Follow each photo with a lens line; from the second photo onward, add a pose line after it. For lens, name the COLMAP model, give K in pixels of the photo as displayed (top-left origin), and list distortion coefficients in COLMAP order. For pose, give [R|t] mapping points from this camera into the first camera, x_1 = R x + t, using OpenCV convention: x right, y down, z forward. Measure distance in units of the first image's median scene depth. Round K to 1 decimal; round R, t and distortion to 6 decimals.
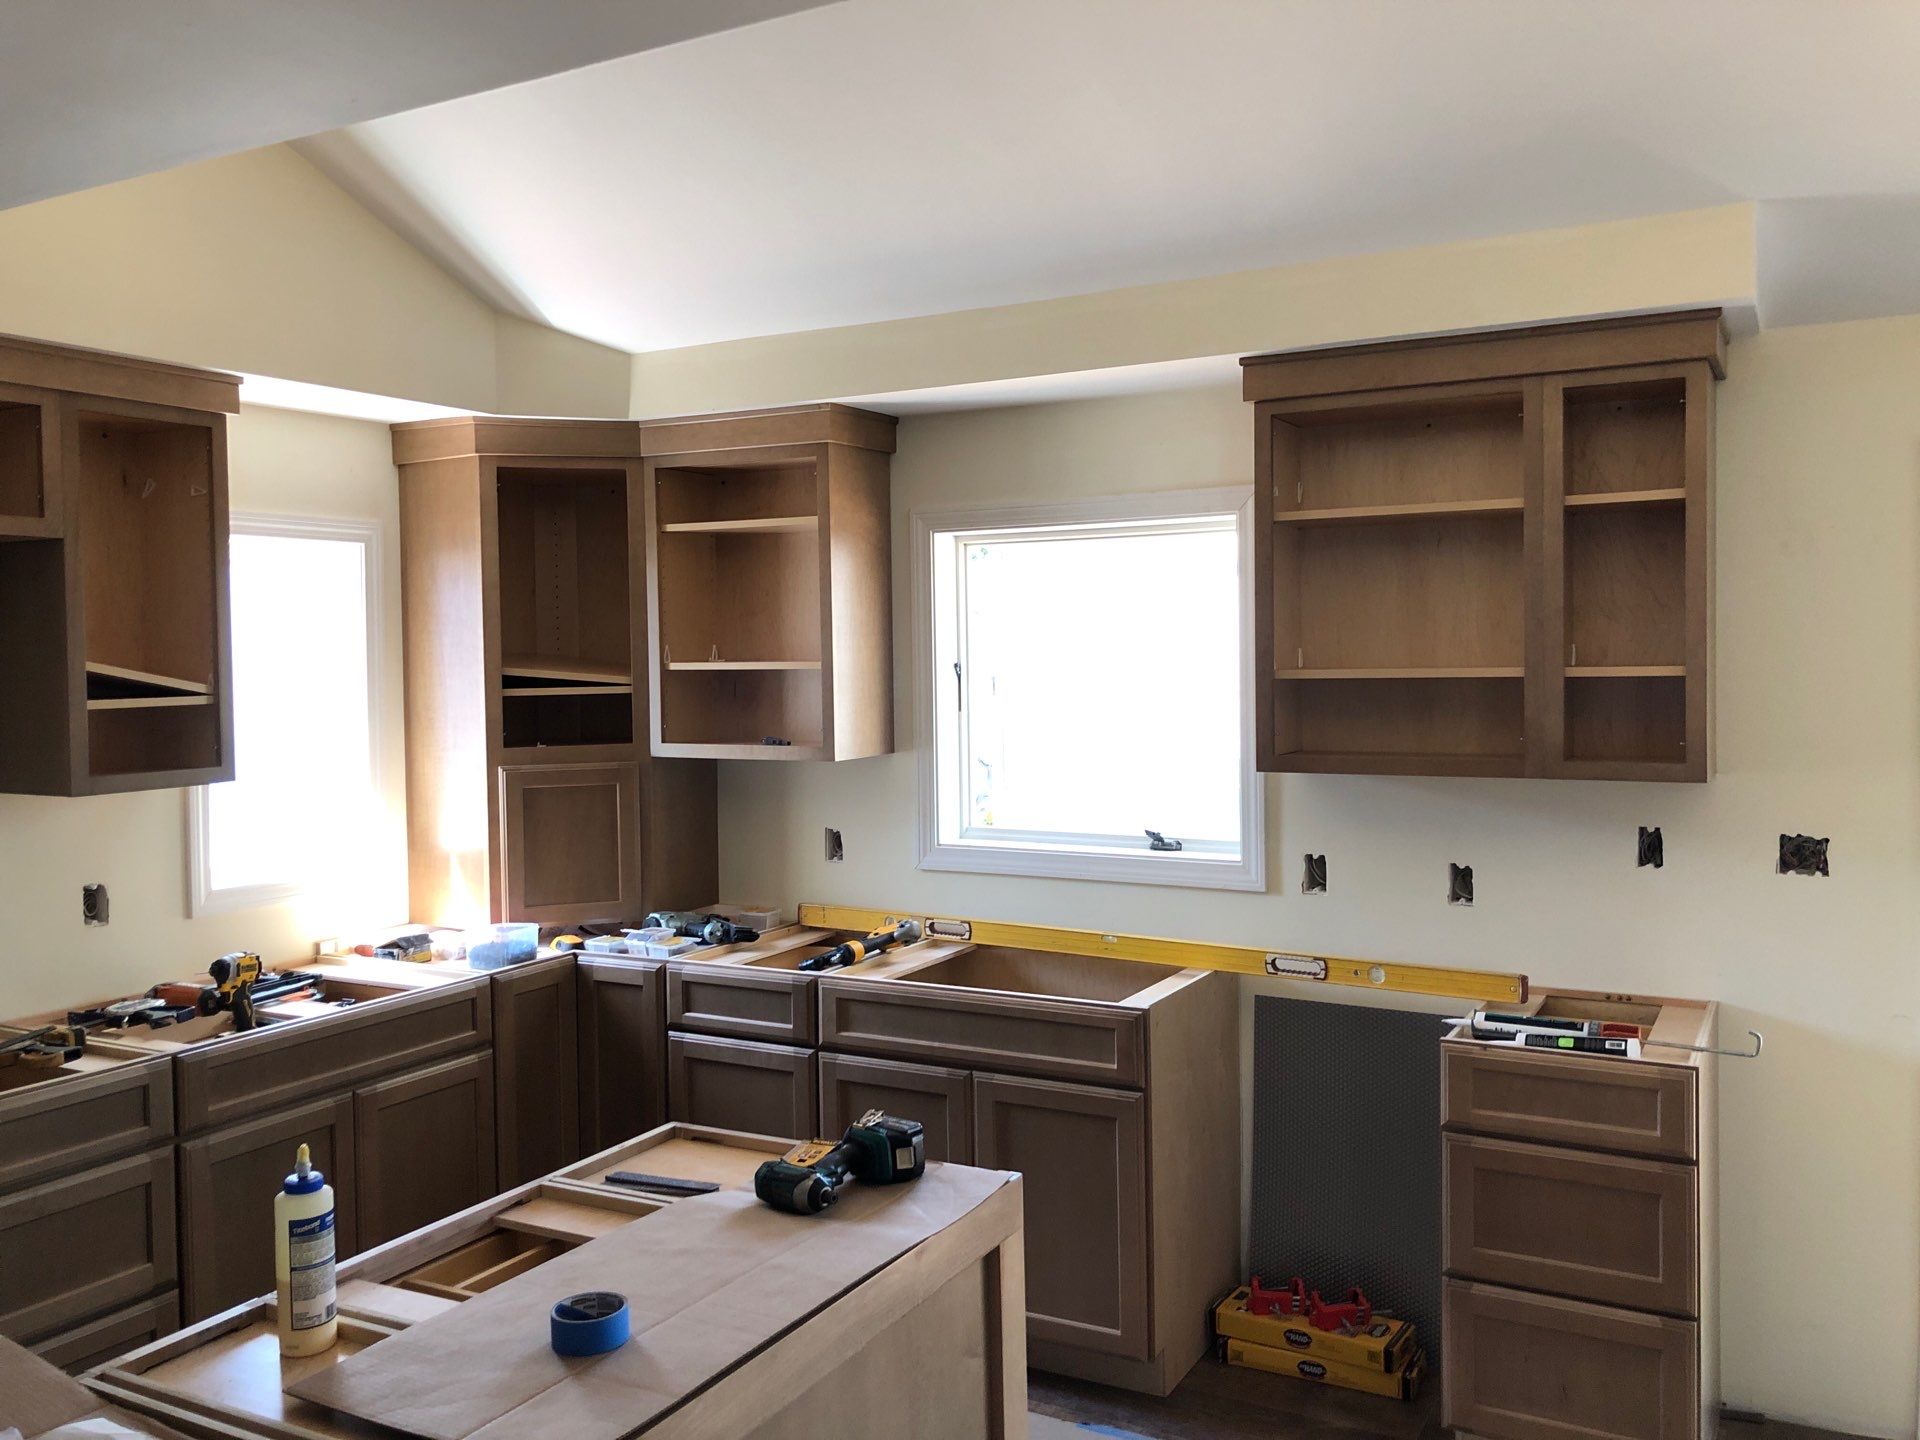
lens RADIAL K [[1554.8, 0, 962.3], [0, 1554.8, 713.8], [0, 0, 1]] dist [0.049410, -0.074602]
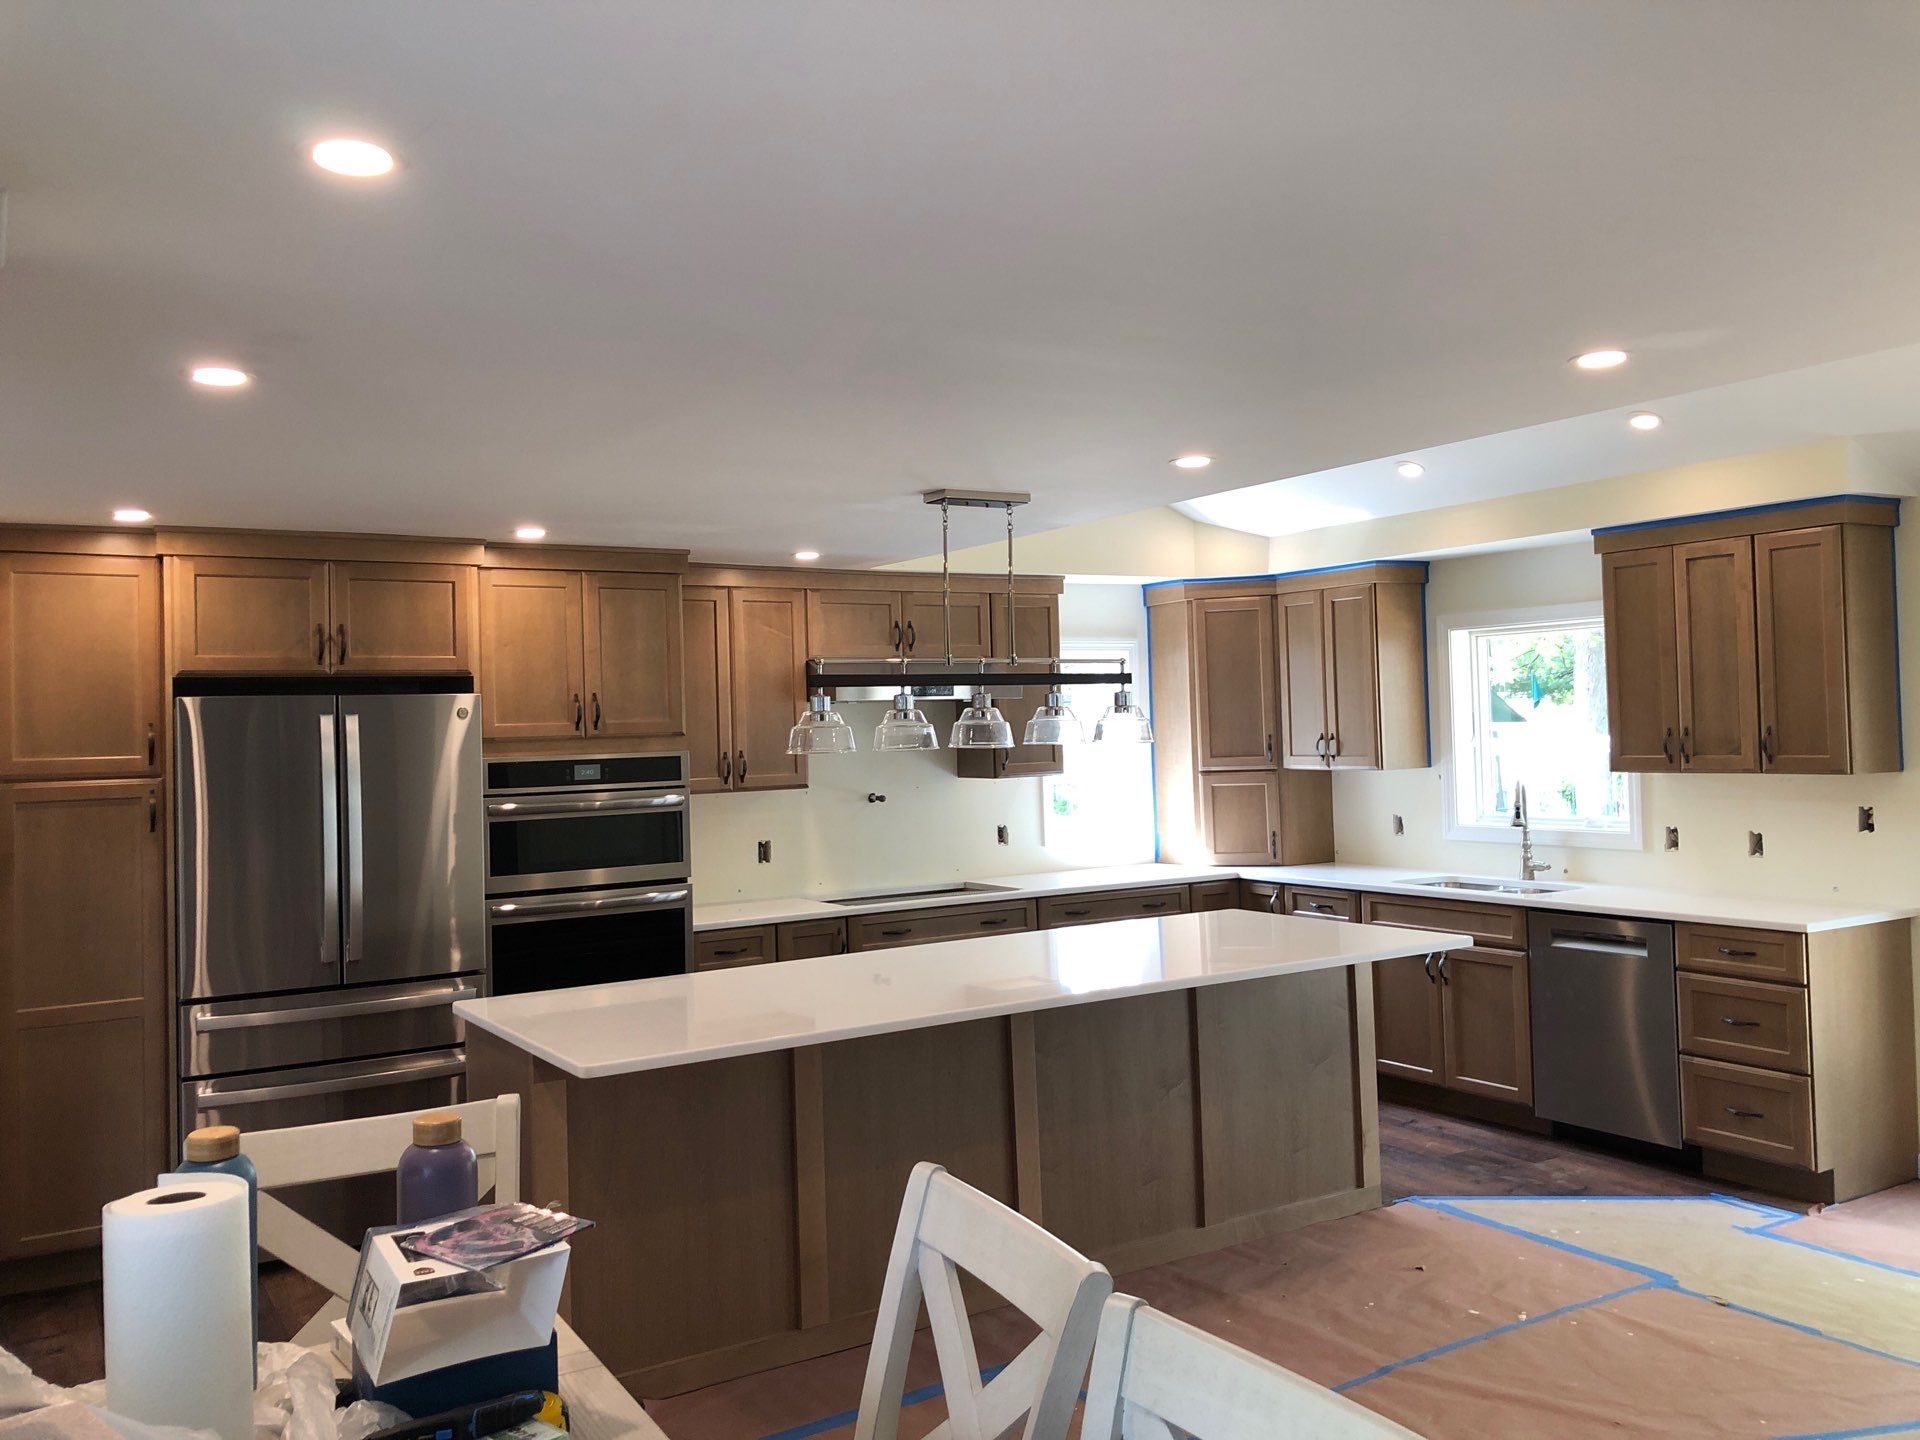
lens RADIAL K [[1554.8, 0, 962.3], [0, 1554.8, 713.8], [0, 0, 1]] dist [0.049410, -0.074602]
pose [[0.871471, -0.014608, -0.490230, 0.383700], [-0.004369, 0.999285, -0.037543, 0.038034], [0.490428, 0.034860, 0.870784, -0.763684]]
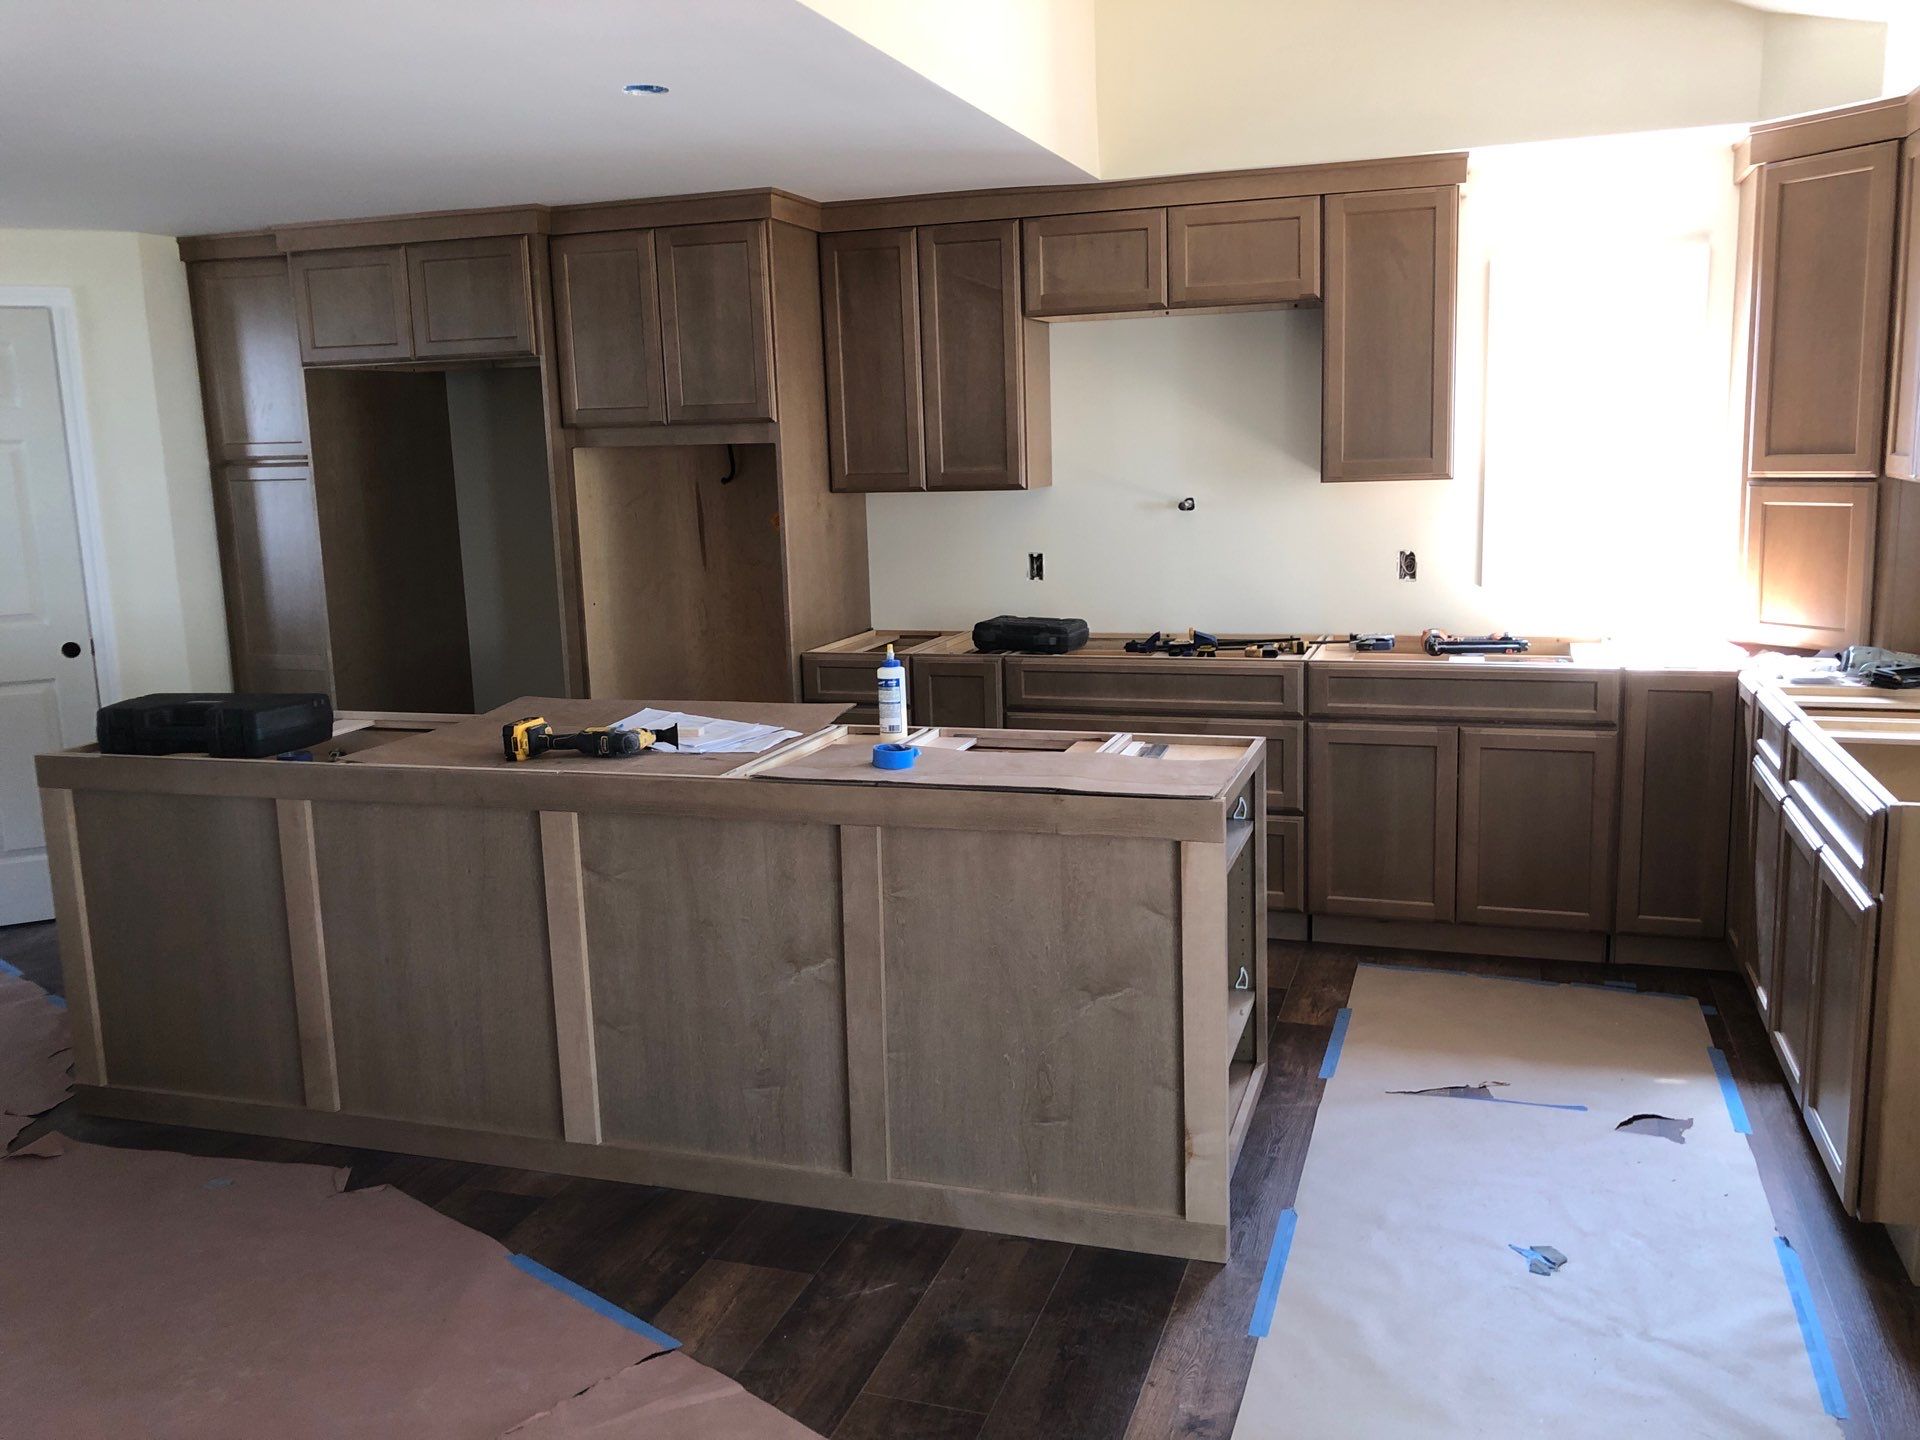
lens RADIAL K [[1562.0, 0, 956.2], [0, 1562.0, 725.7], [0, 0, 1]] dist [0.048582, -0.080650]
pose [[0.177978, 0.187810, -0.965946, 0.713626], [-0.012421, 0.981968, 0.188637, 0.003550], [0.983956, -0.021575, 0.177101, 0.343095]]
